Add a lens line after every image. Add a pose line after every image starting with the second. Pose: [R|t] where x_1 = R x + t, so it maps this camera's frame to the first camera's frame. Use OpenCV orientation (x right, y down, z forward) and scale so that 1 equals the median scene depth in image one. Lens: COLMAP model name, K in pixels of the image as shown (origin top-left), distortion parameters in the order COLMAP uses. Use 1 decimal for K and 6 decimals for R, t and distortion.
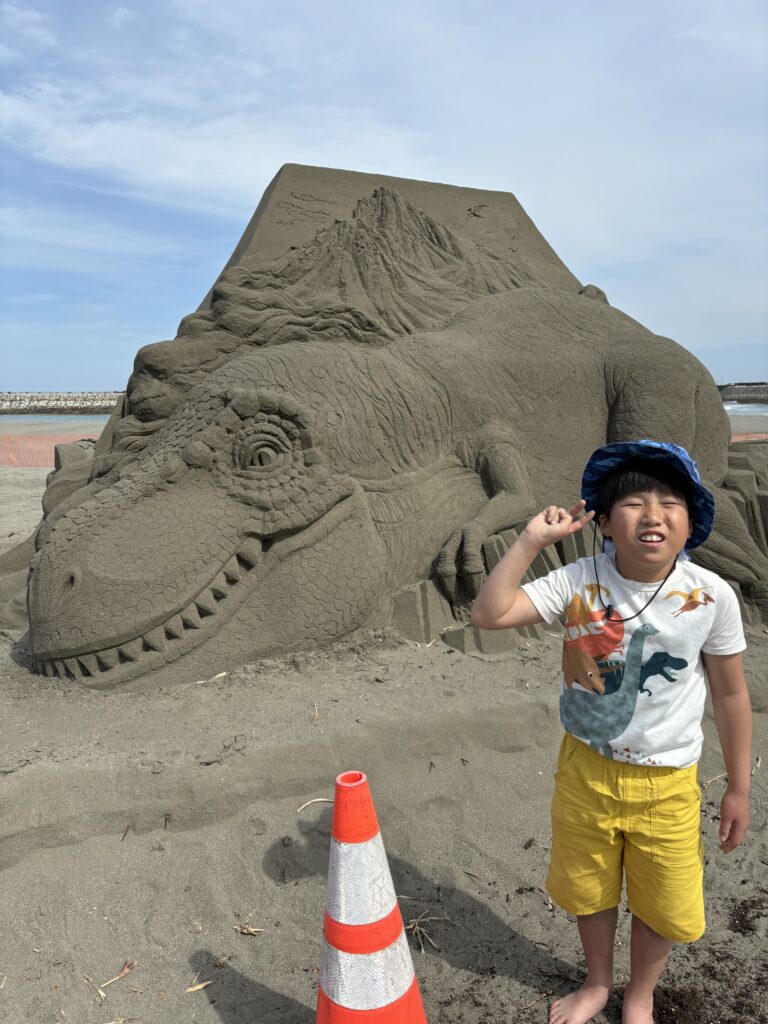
lens RADIAL K [[824.5, 0, 384.0], [0, 824.5, 512.0], [0, 0, 1]] dist [0.108305, -0.216745]
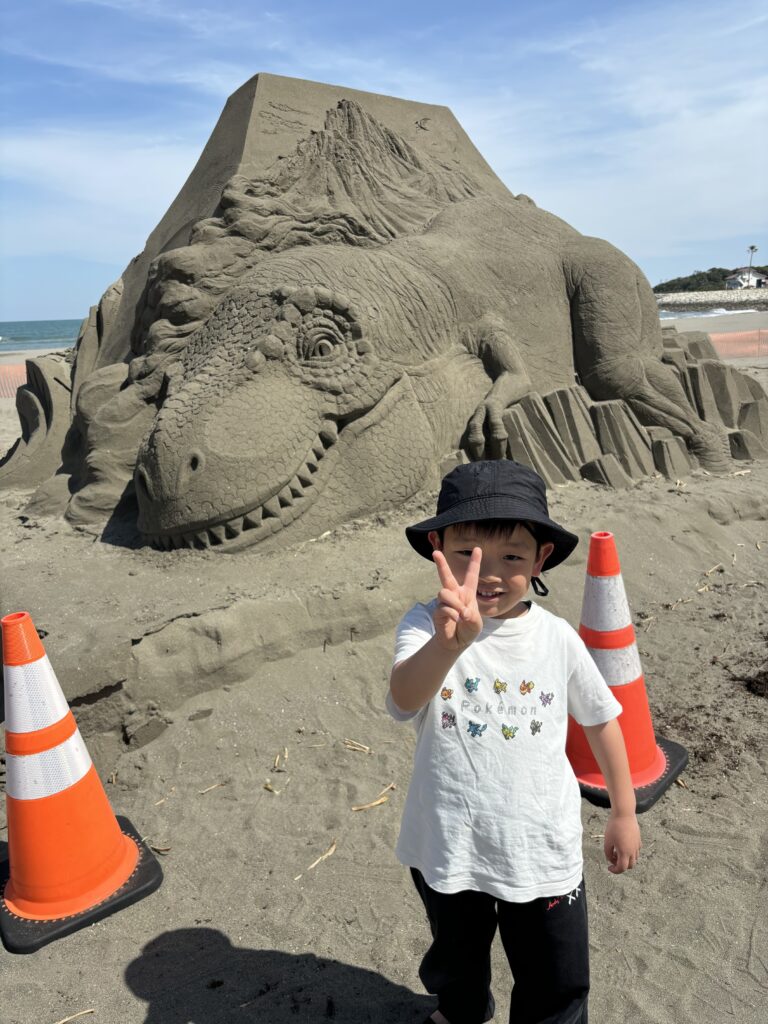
lens RADIAL K [[824.5, 0, 384.0], [0, 824.5, 512.0], [0, 0, 1]] dist [0.108305, -0.216745]
pose [[0.970556, -0.086767, 0.224707, -0.302484], [0.066861, 0.993254, 0.094741, 0.048353], [-0.231412, -0.076927, 0.969810, -0.119366]]
